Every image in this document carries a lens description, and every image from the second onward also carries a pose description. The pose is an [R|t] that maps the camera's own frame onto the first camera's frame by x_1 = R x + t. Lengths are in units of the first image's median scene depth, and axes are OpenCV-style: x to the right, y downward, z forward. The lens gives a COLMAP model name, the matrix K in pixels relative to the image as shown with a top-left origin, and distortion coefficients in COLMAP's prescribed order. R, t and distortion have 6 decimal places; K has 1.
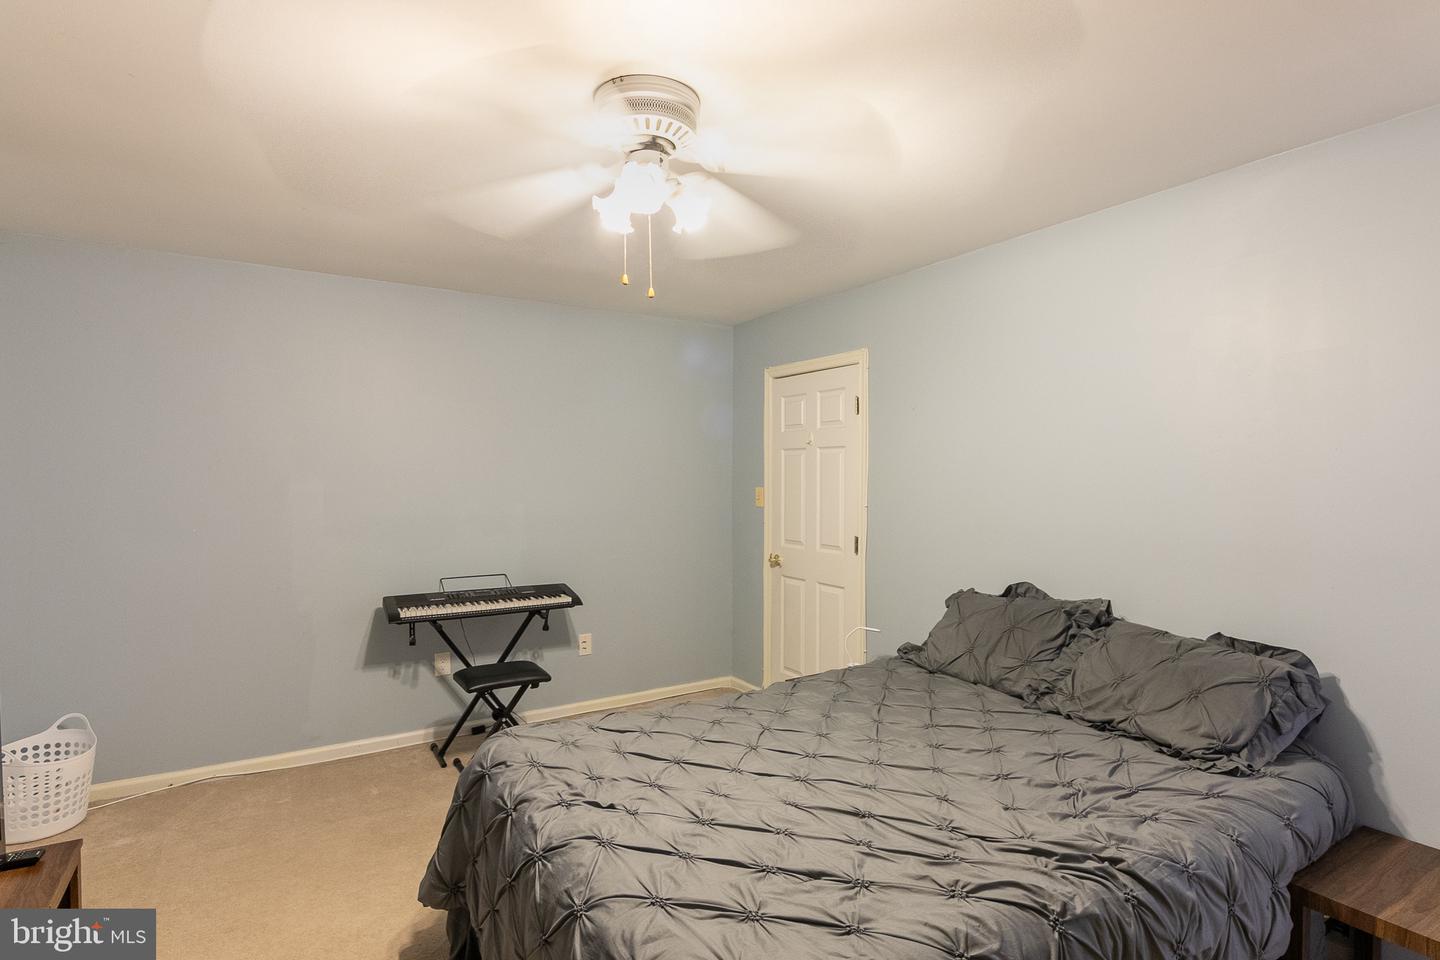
lens RADIAL K [[757.4, 0, 720.0], [0, 757.4, 480.0], [0, 0, 1]] dist [0.025280, -0.018638]
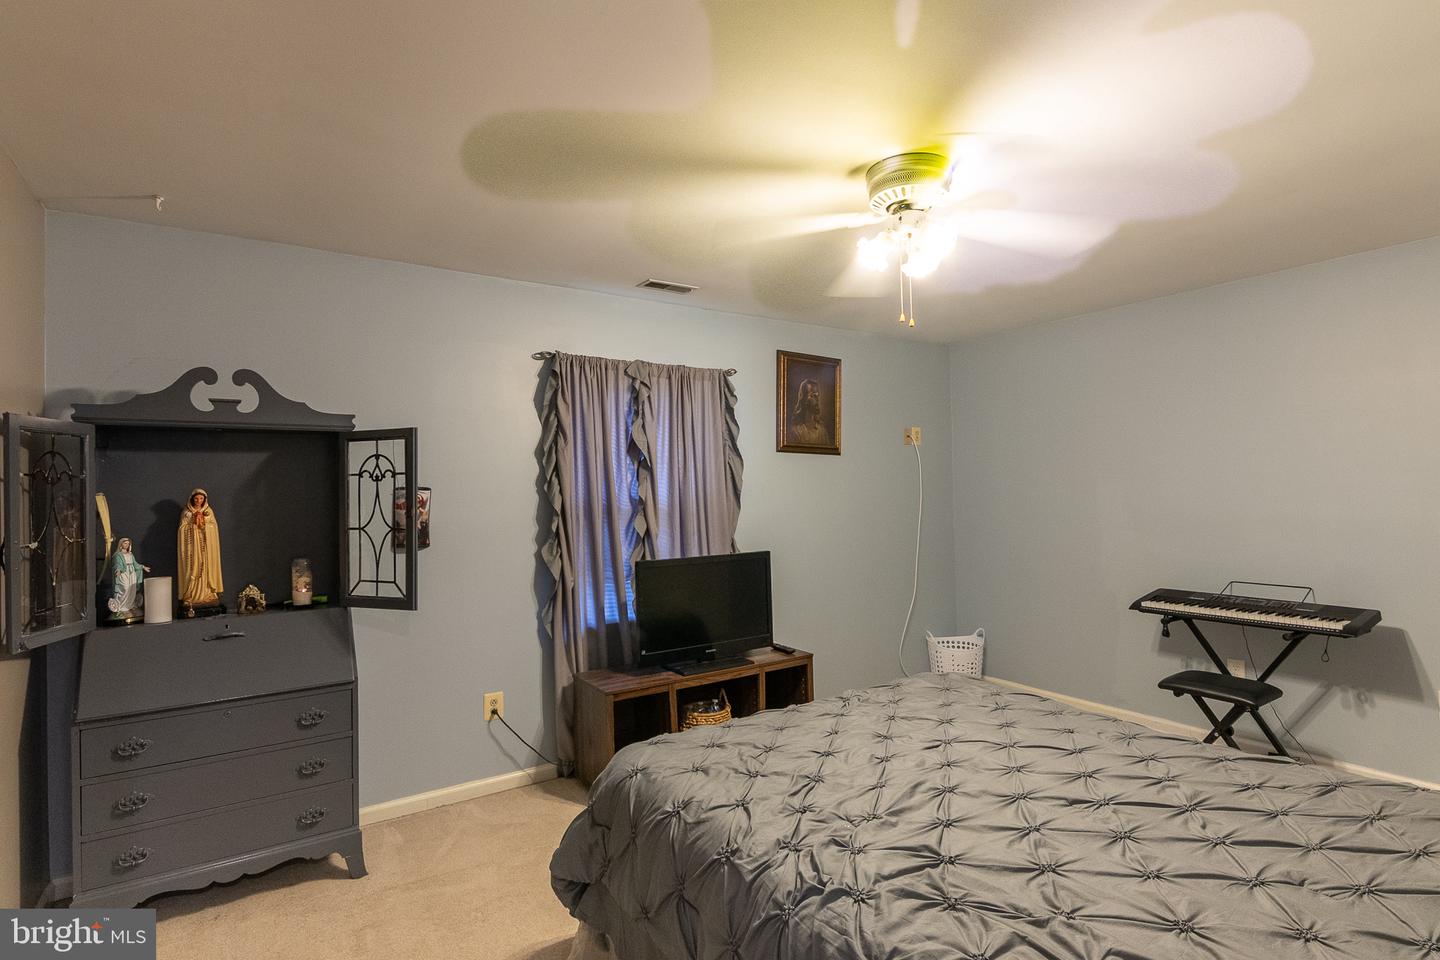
lens RADIAL K [[704.3, 0, 720.0], [0, 704.3, 480.0], [0, 0, 1]] dist [0.000821, -0.000071]
pose [[0.090442, -0.006997, -0.995877, 0.492543], [0.000840, 0.999975, -0.006950, 0.006563], [0.995901, -0.000208, 0.090445, 0.286616]]
